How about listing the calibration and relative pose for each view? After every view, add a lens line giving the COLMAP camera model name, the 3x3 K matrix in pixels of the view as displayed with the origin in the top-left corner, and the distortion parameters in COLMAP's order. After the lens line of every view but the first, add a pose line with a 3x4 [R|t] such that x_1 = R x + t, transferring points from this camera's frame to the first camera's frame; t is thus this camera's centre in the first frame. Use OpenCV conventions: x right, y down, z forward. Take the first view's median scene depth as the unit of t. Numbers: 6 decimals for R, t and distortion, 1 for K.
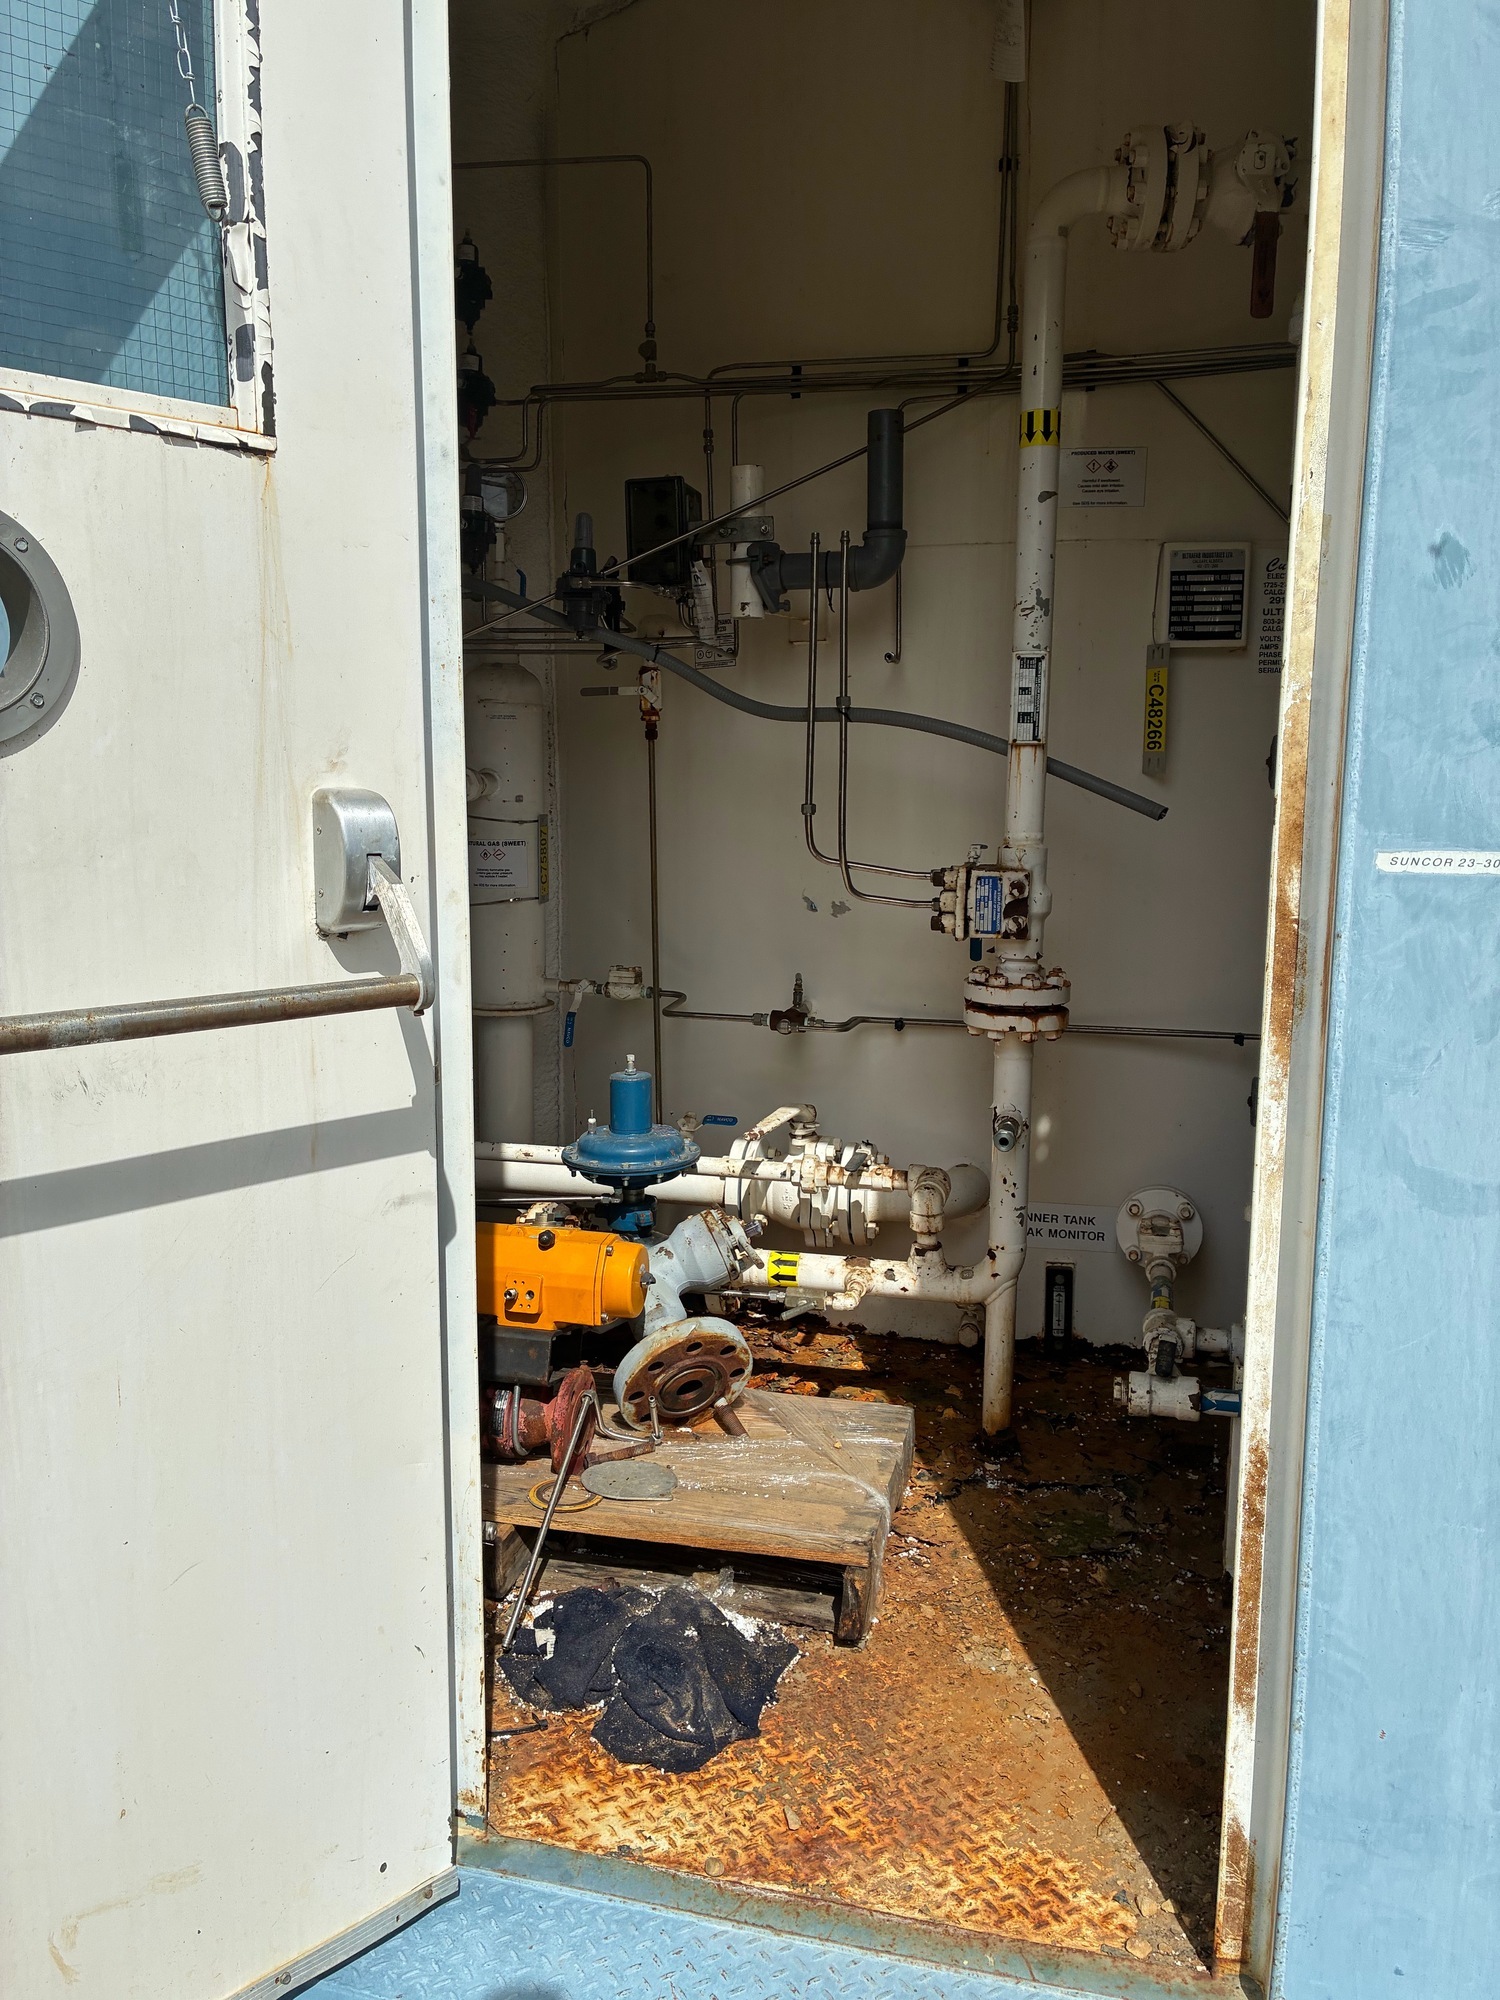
lens RADIAL K [[1512.4, 0, 720.8], [0, 1512.4, 992.6], [0, 0, 1]] dist [0.003198, -0.000640]
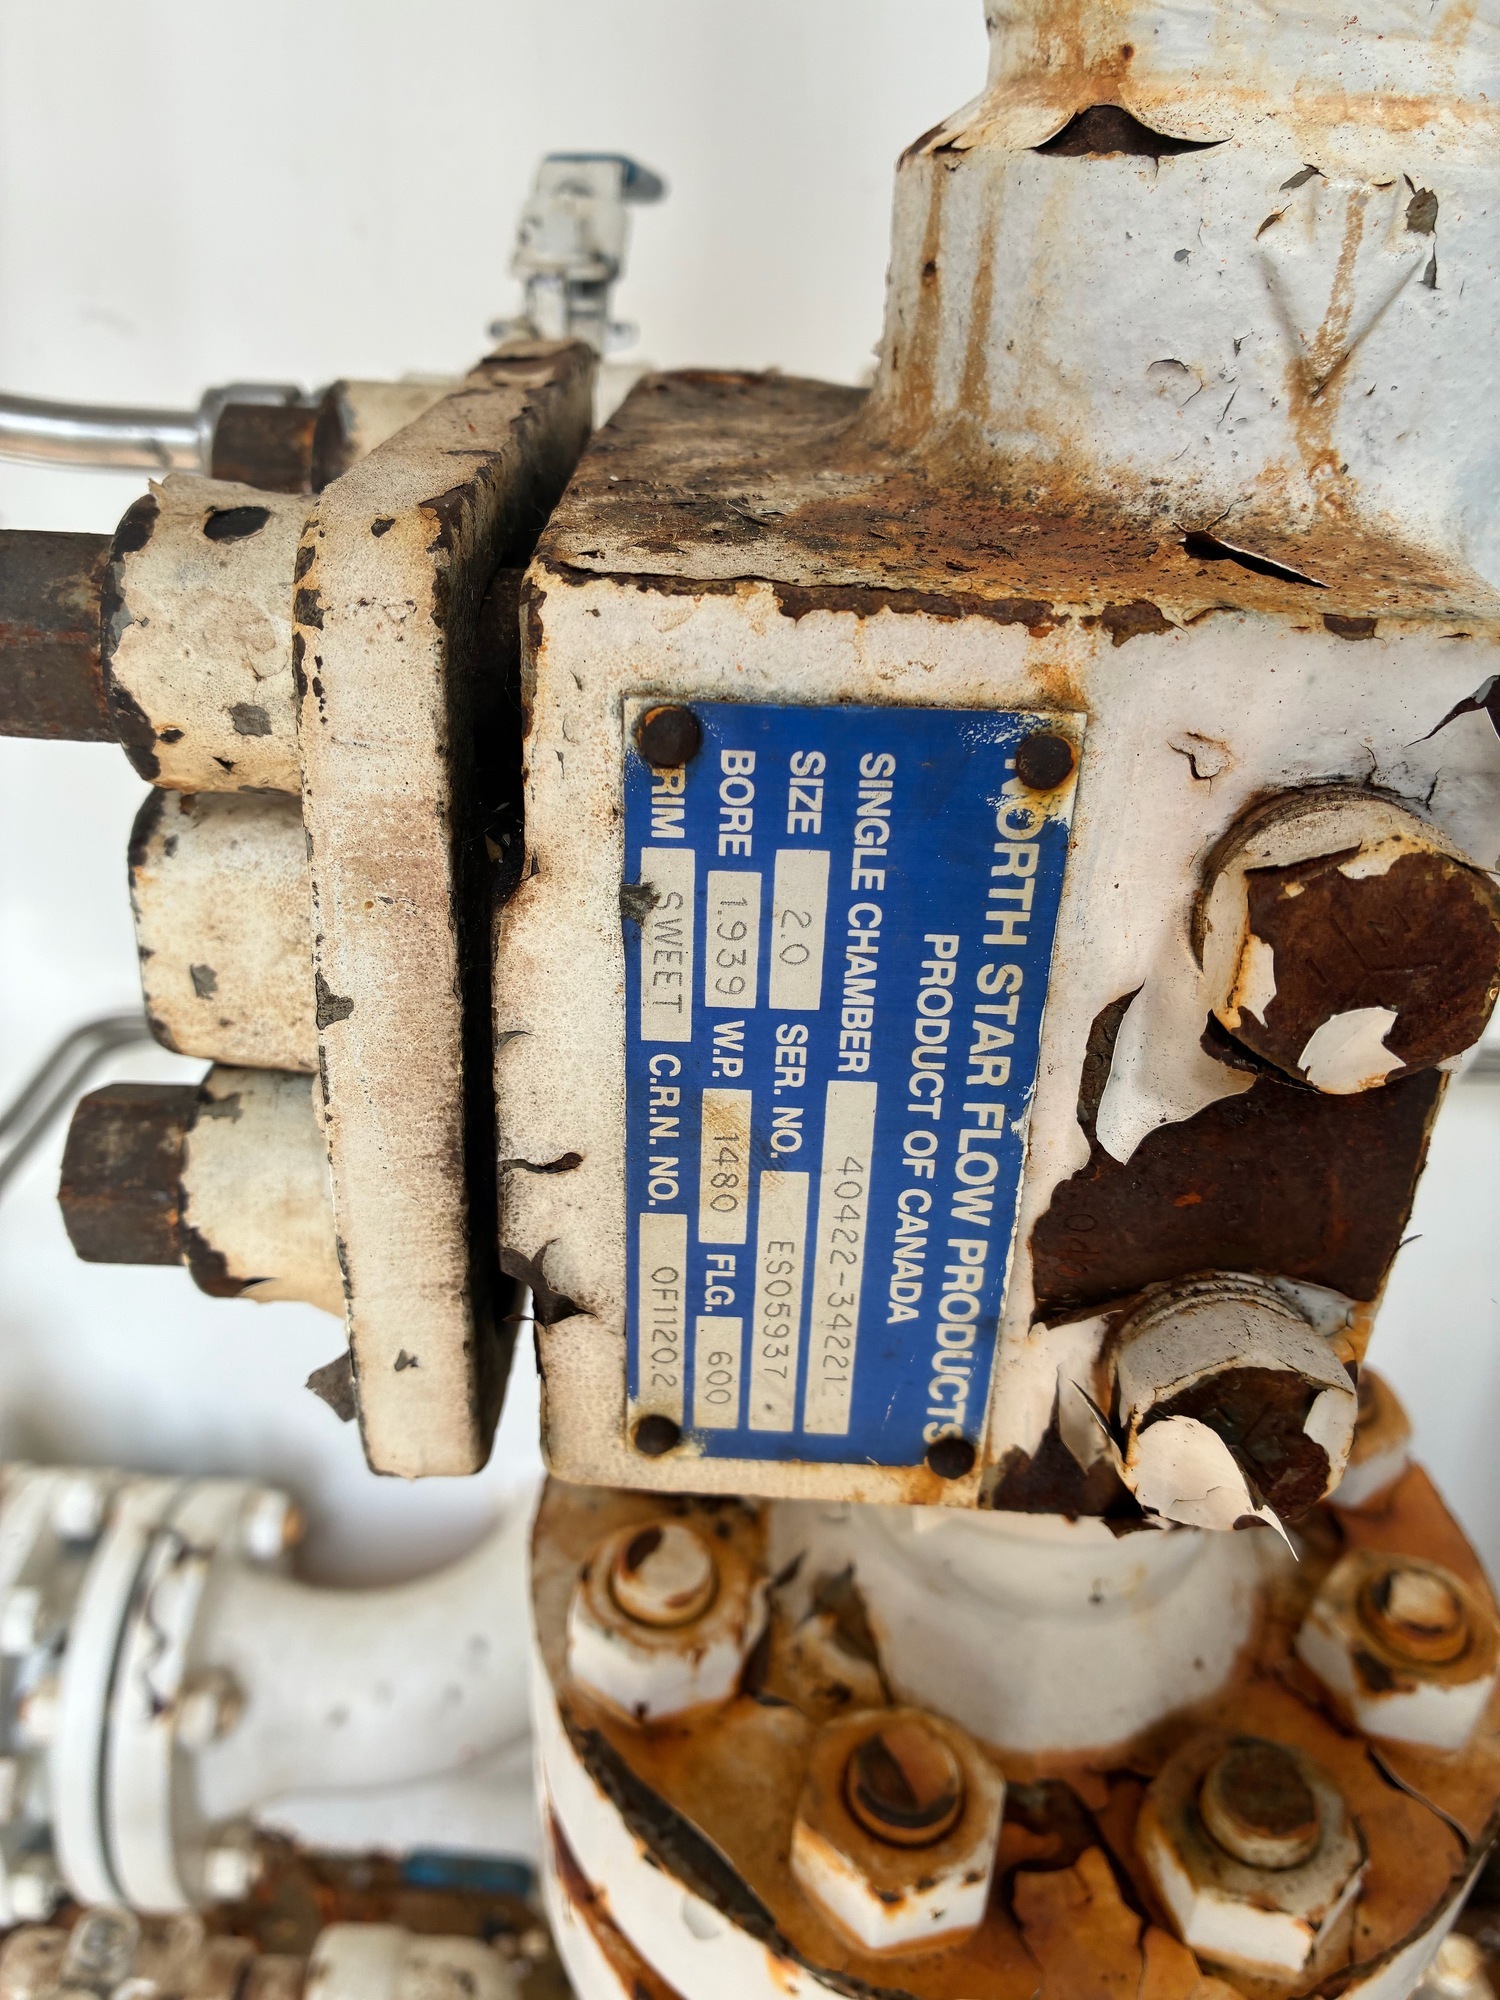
lens RADIAL K [[1536.3, 0, 735.4], [0, 1536.3, 996.0], [0, 0, 1]] dist [0.024923, -0.003880]
pose [[0.966281, -0.093273, 0.240001, 0.139330], [0.005473, 0.939315, 0.343013, -0.075940], [-0.257431, -0.330133, 0.908153, 0.830926]]
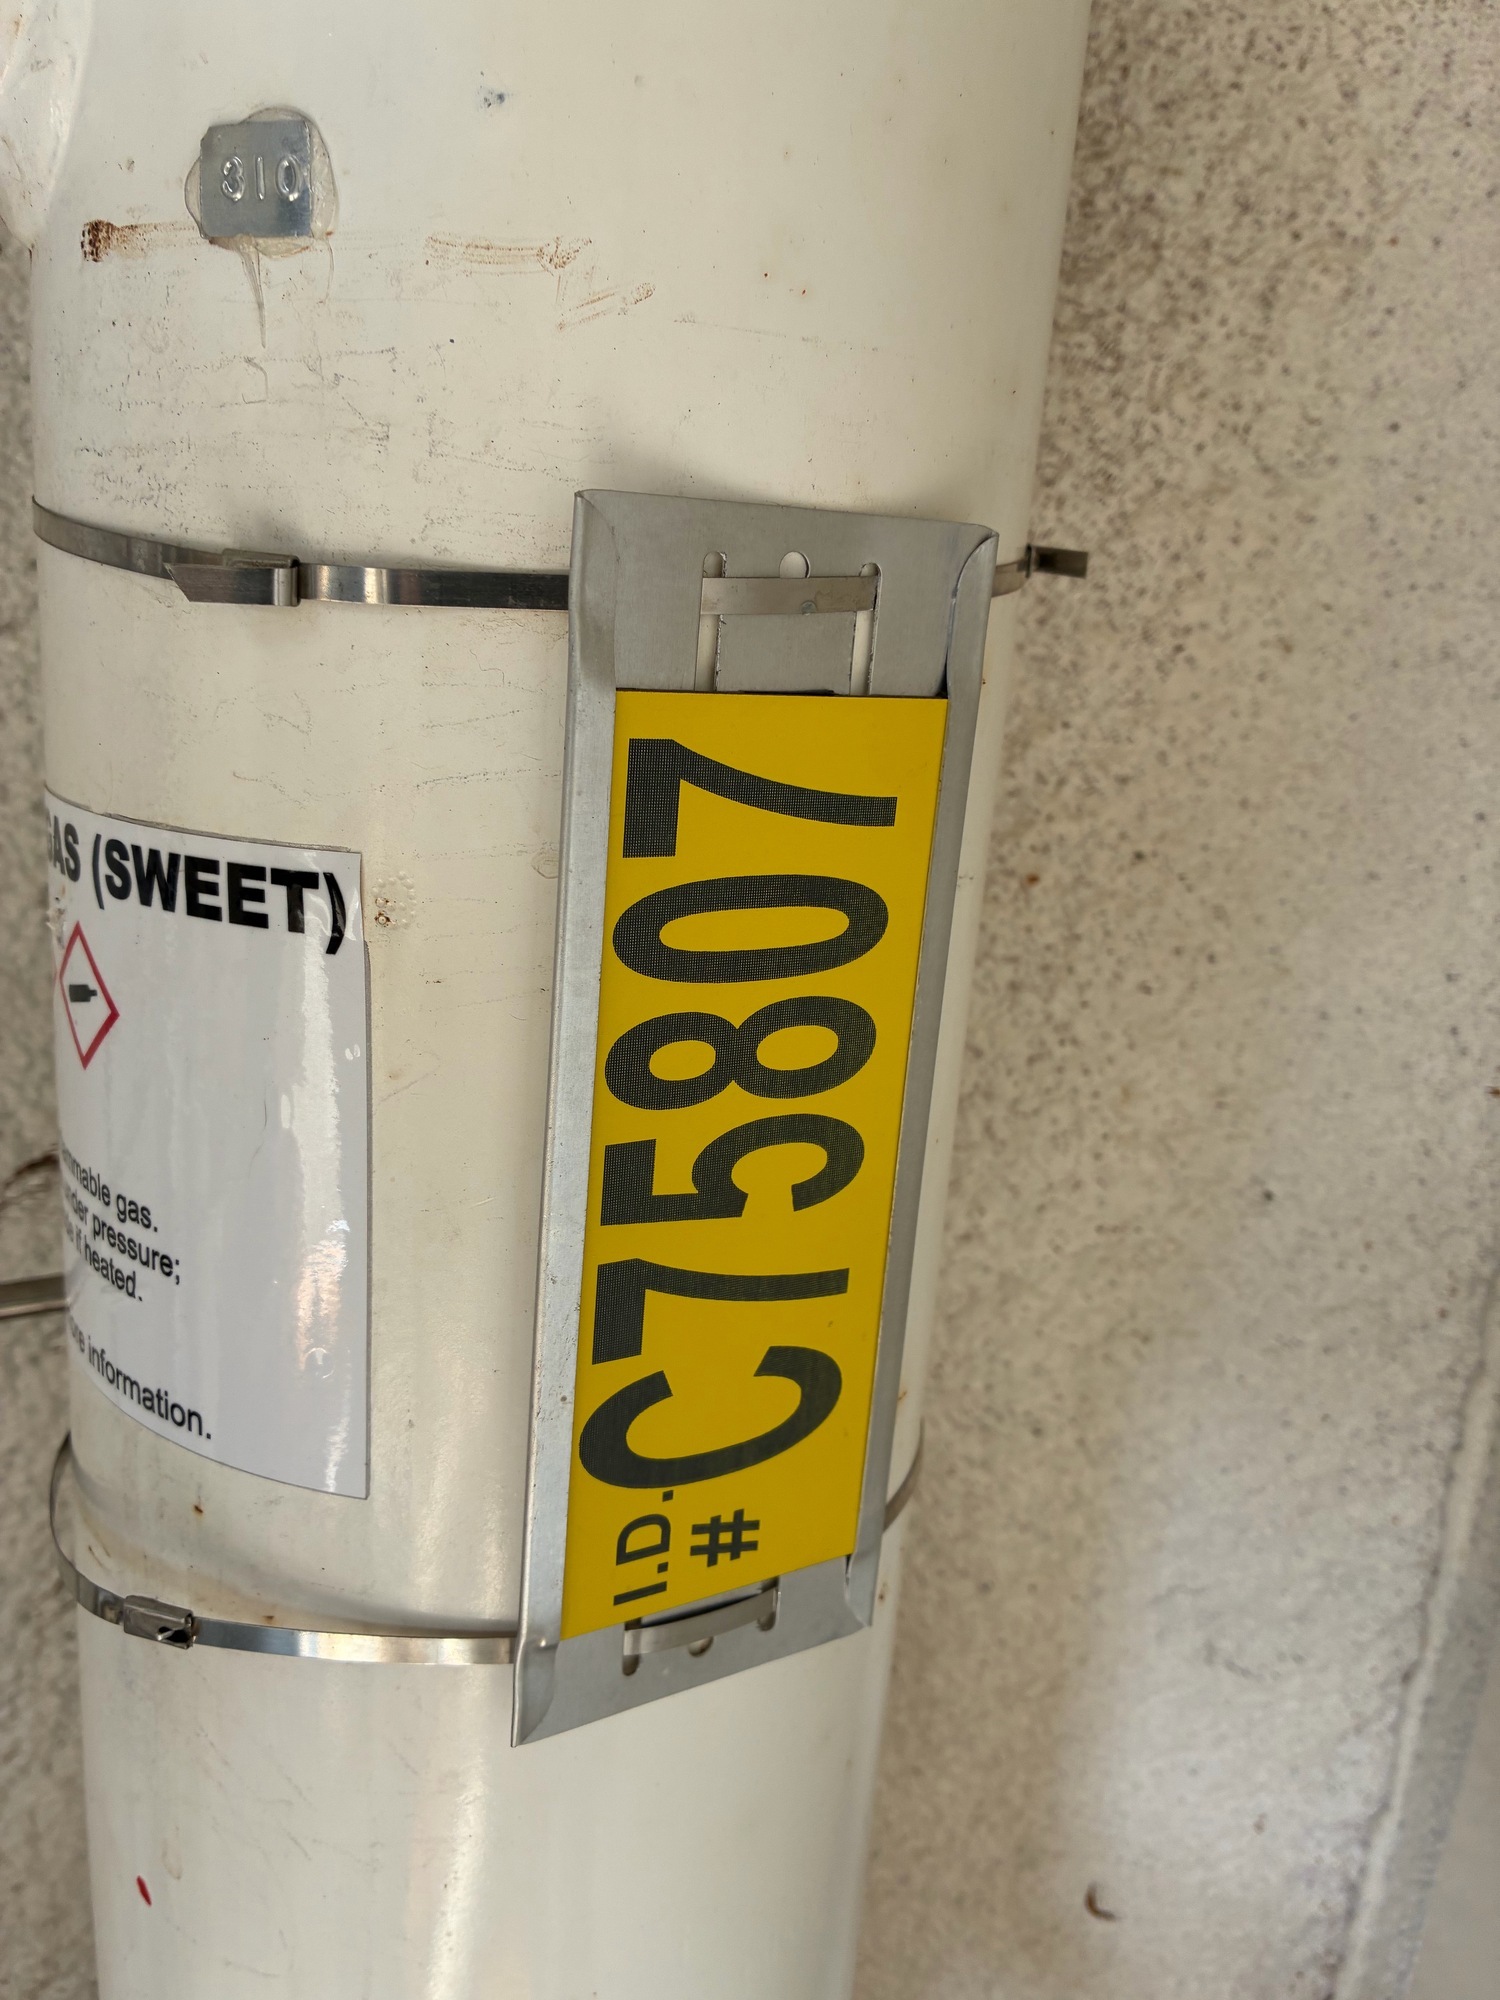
lens RADIAL K [[1536.3, 0, 735.4], [0, 1536.3, 996.0], [0, 0, 1]] dist [0.024923, -0.003880]
pose [[0.638956, 0.238984, -0.731178, -0.079599], [-0.181041, 0.970536, 0.159011, -0.127801], [0.747636, 0.030772, 0.663396, 1.132307]]
